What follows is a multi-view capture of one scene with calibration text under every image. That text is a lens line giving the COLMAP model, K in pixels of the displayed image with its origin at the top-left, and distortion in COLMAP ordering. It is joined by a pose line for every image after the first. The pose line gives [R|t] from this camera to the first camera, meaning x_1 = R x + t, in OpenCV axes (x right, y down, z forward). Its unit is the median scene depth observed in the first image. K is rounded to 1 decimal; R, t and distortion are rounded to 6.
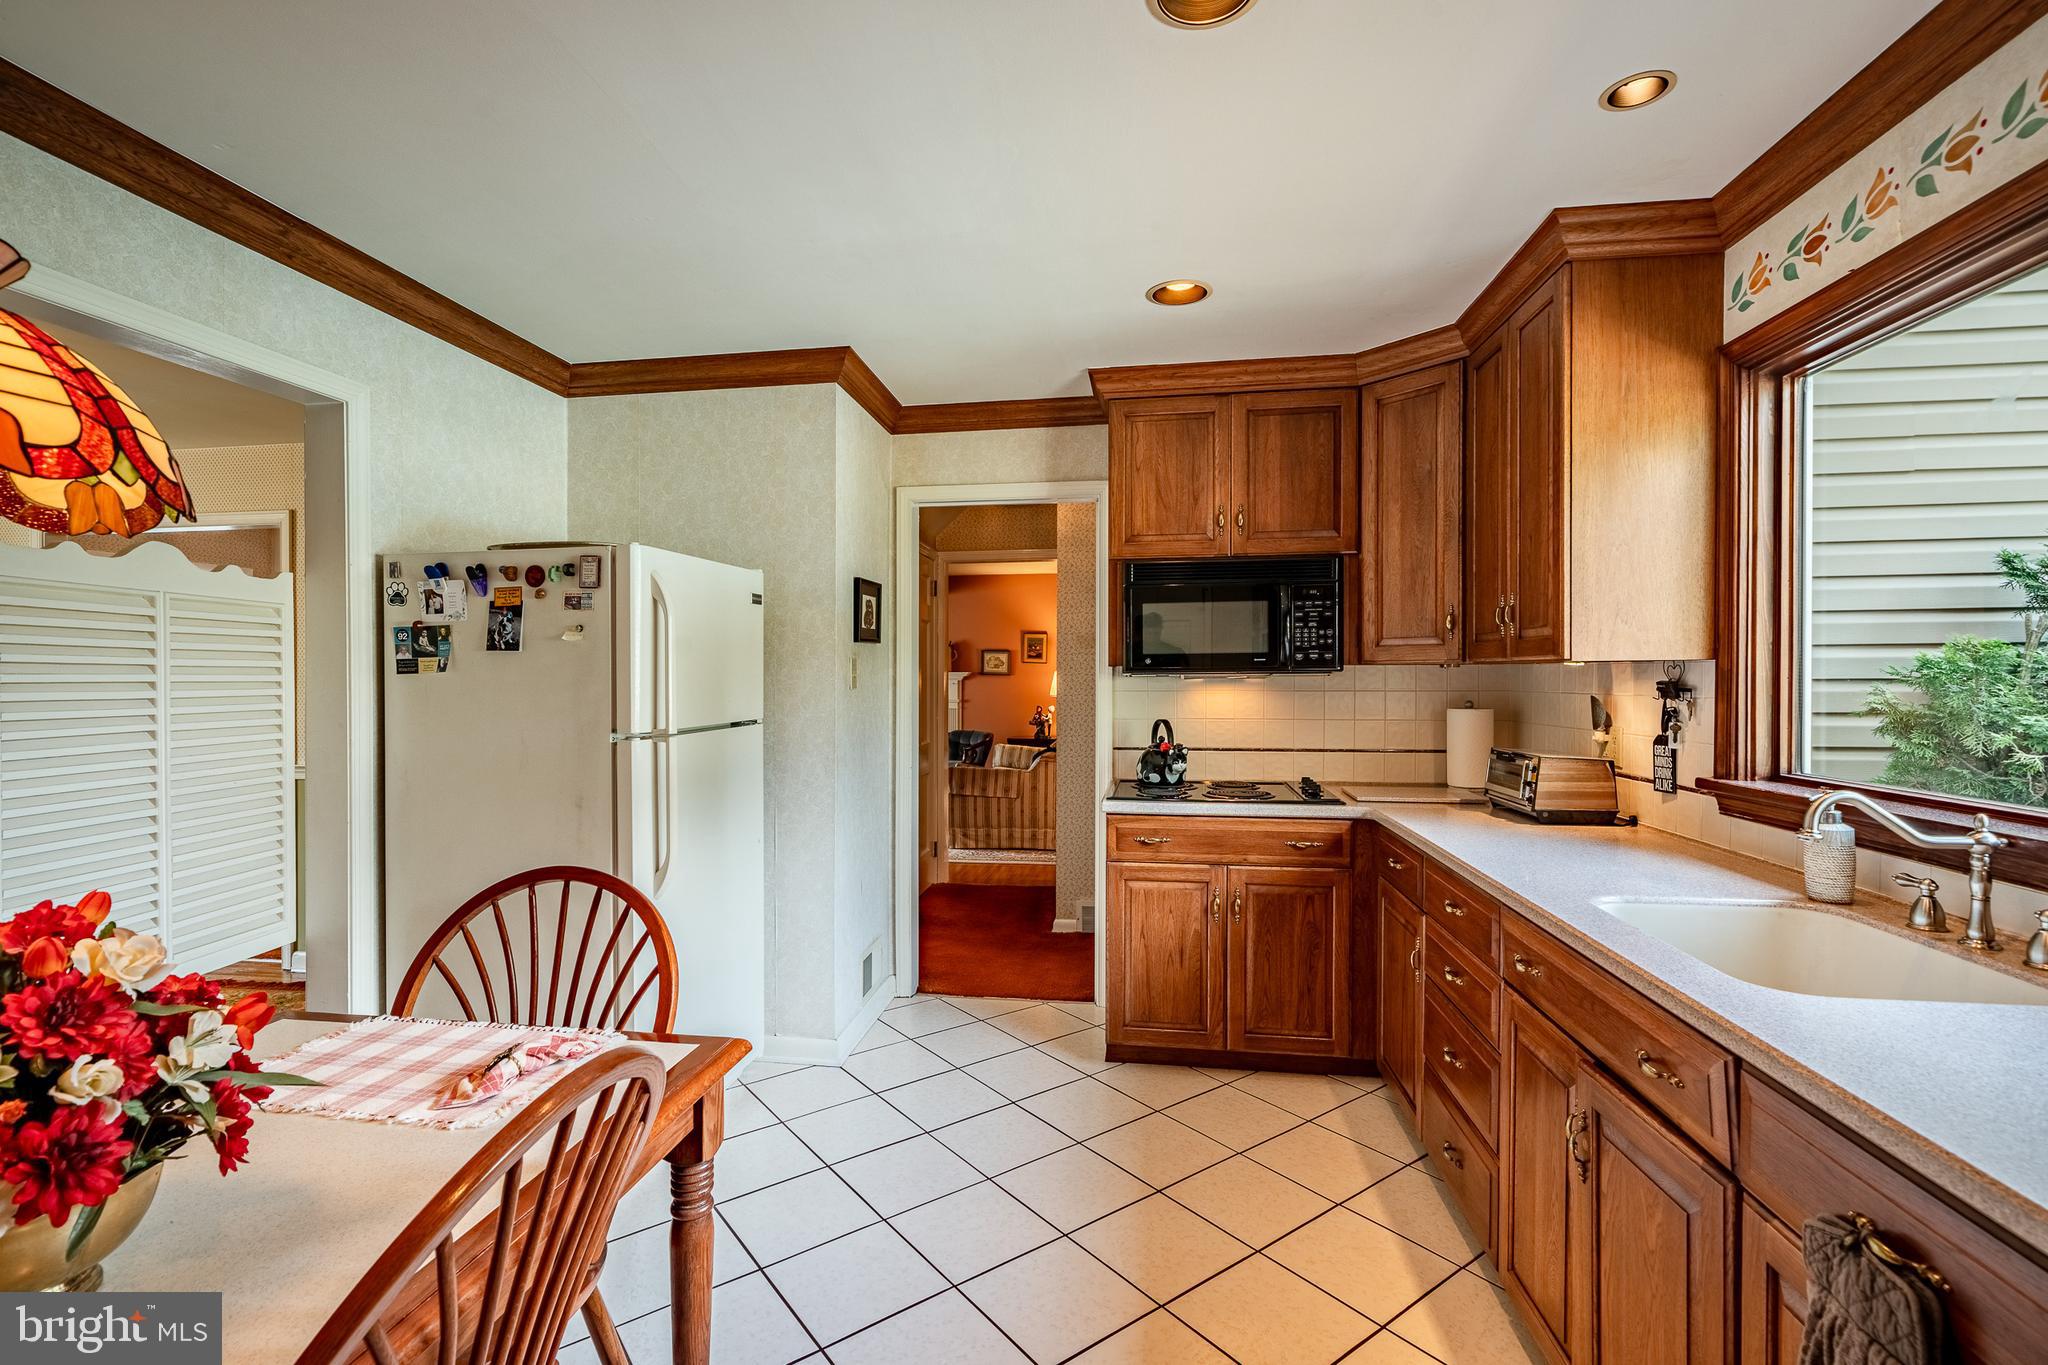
lens RADIAL K [[926.4, 0, 1017.5], [0, 926.4, 673.4], [0, 0, 1]] dist [-0.001827, -0.000256]
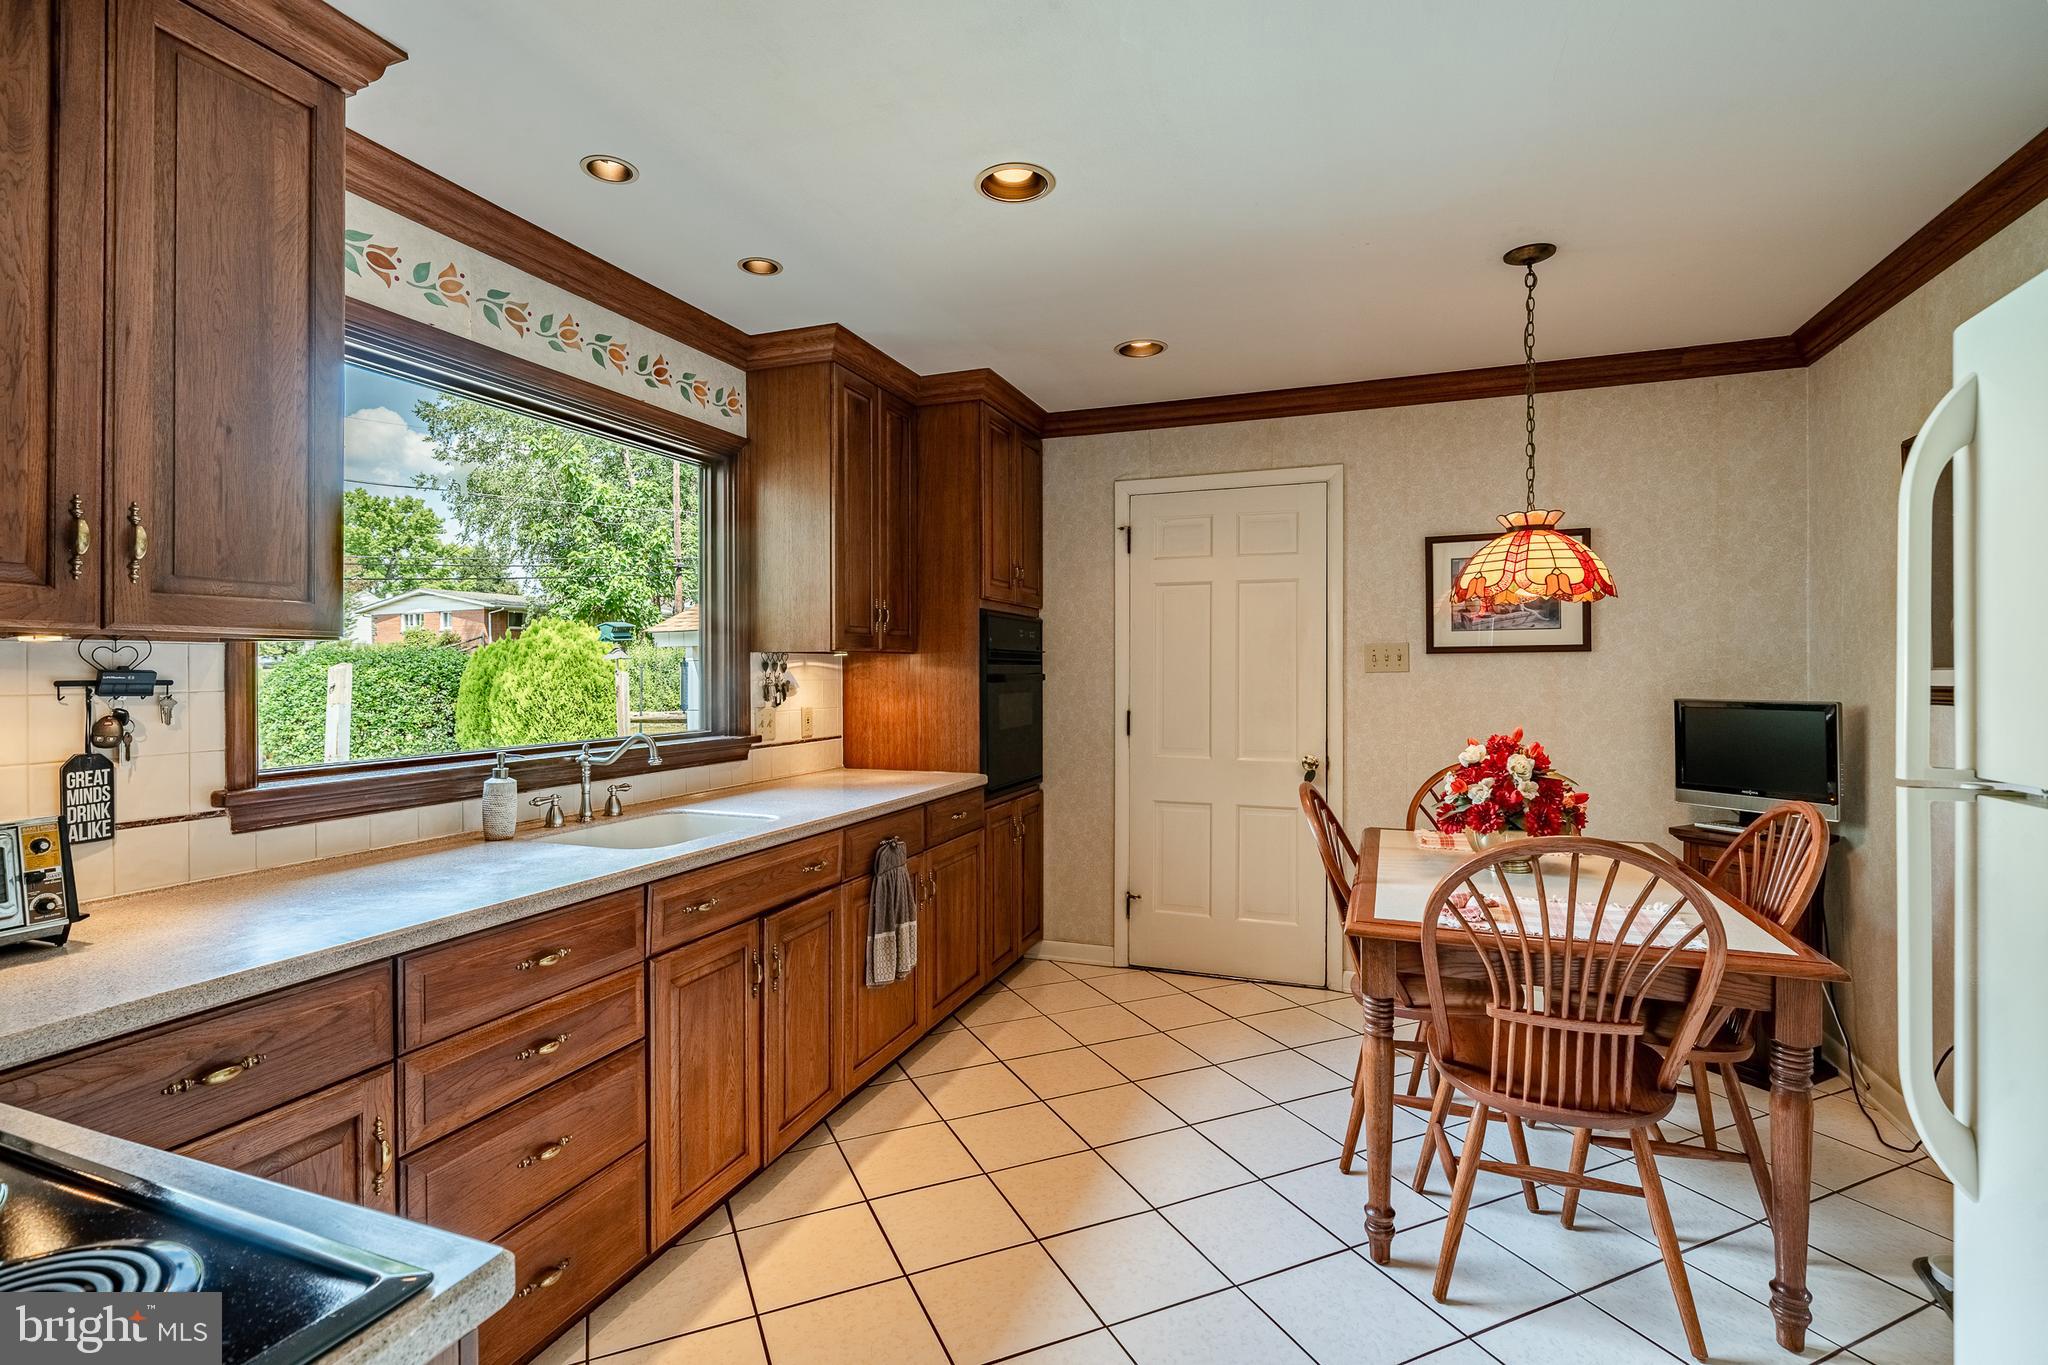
lens RADIAL K [[963.8, 0, 993.6], [0, 963.8, 674.3], [0, 0, 1]] dist [0.001720, 0.000606]
pose [[-0.968625, 0.003780, 0.248497, -0.088185], [0.004366, 0.999989, 0.001808, 0.013997], [-0.248487, 0.002836, -0.968631, 1.632139]]
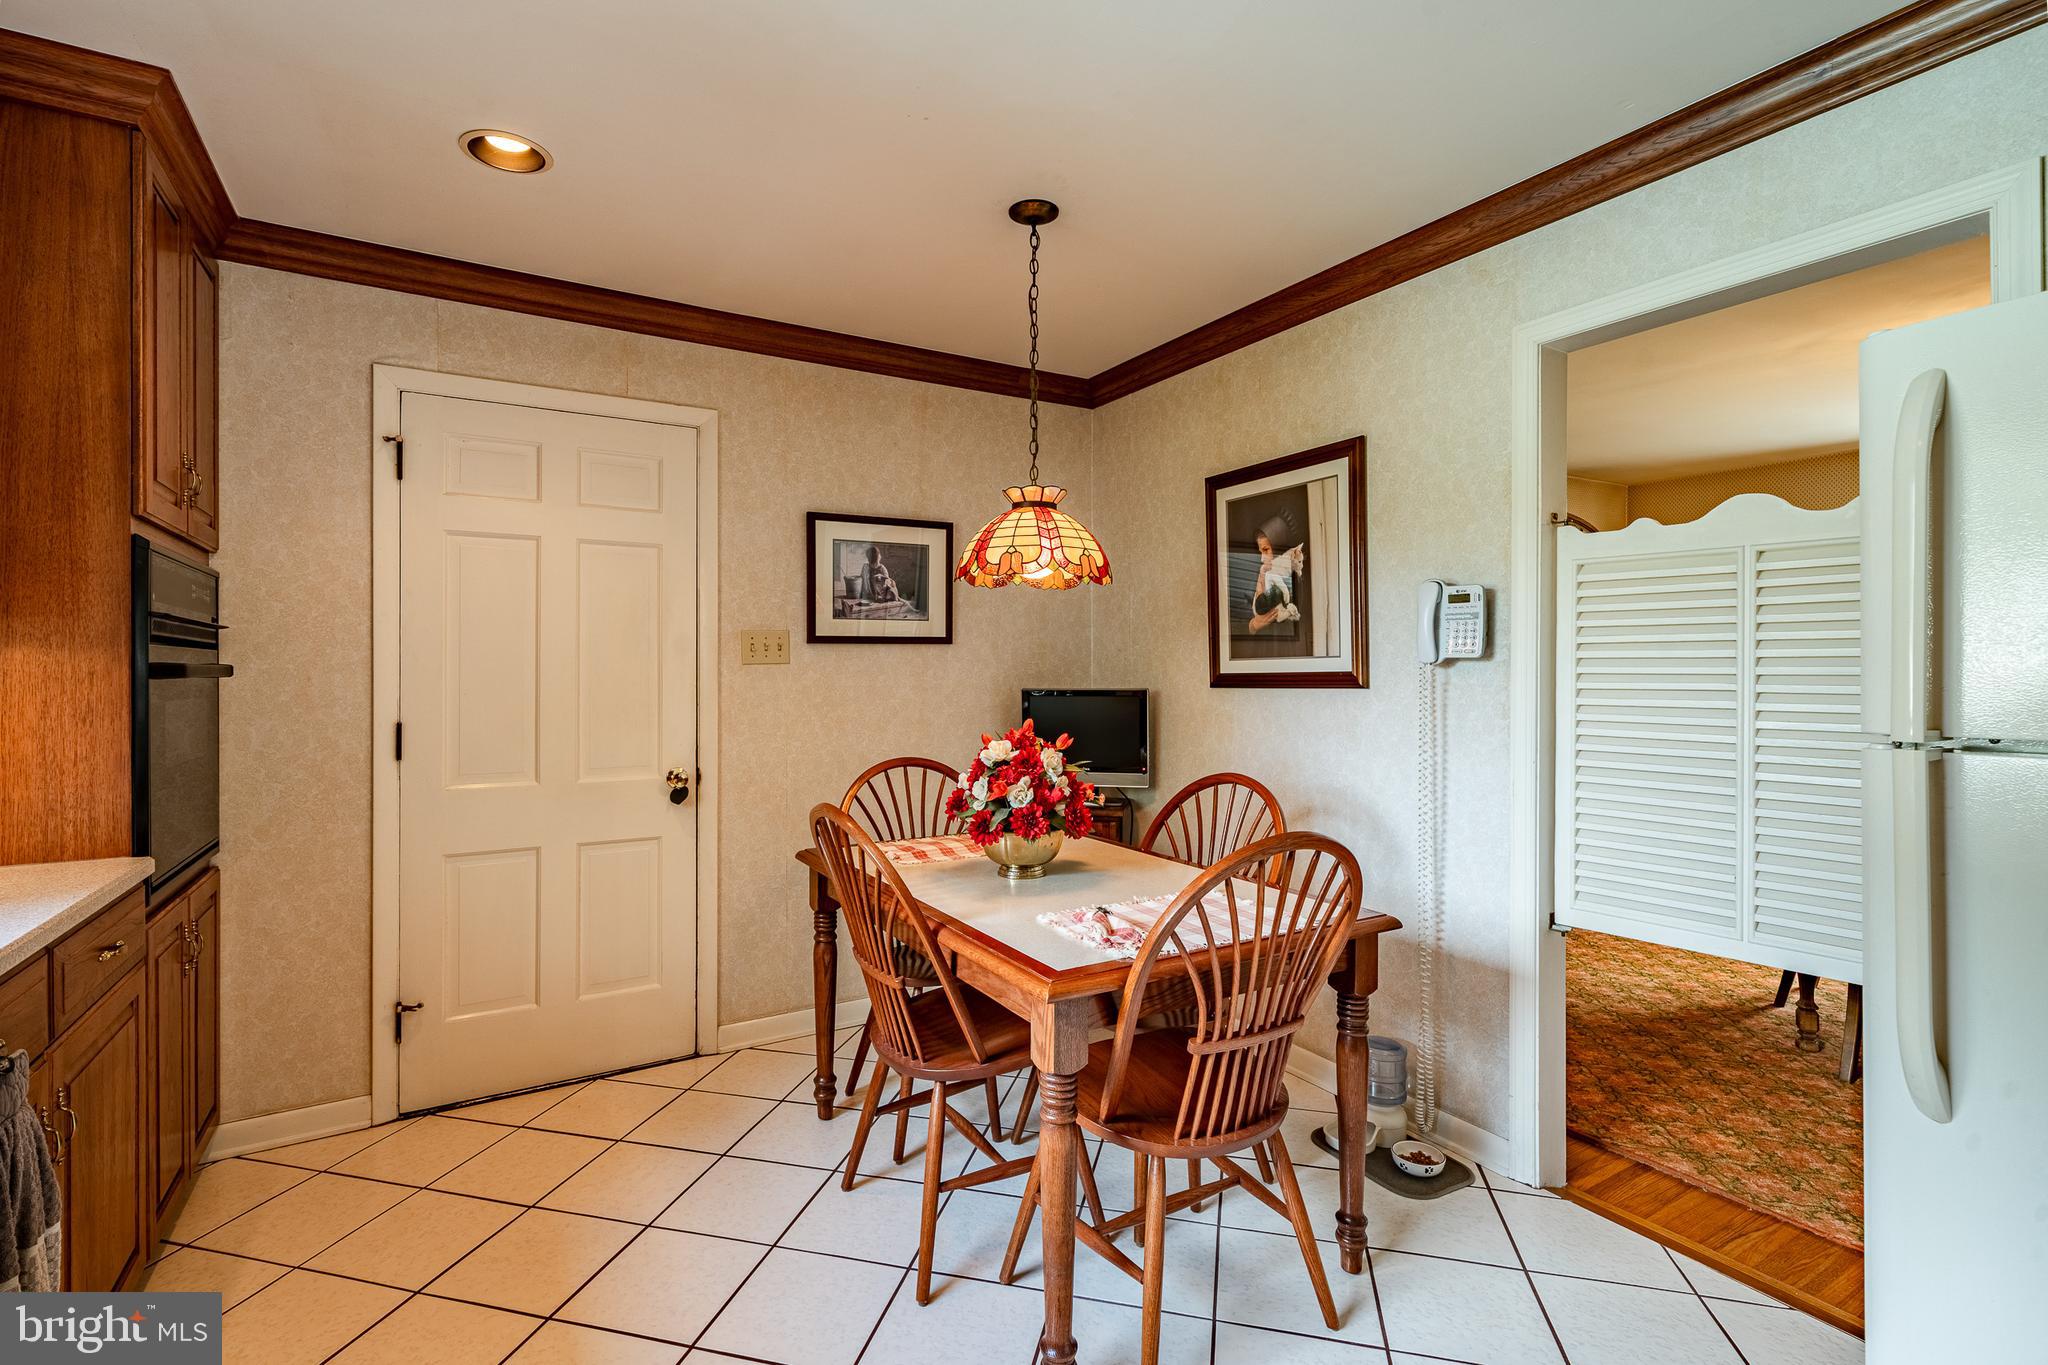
lens RADIAL K [[943.2, 0, 1015.2], [0, 943.2, 673.3], [0, 0, 1]] dist [-0.003169, 0.000078]
pose [[-0.782842, 0.006776, -0.622183, 0.251282], [0.006314, 0.999976, 0.002946, 0.028444], [0.622188, -0.001622, -0.782866, 1.166005]]
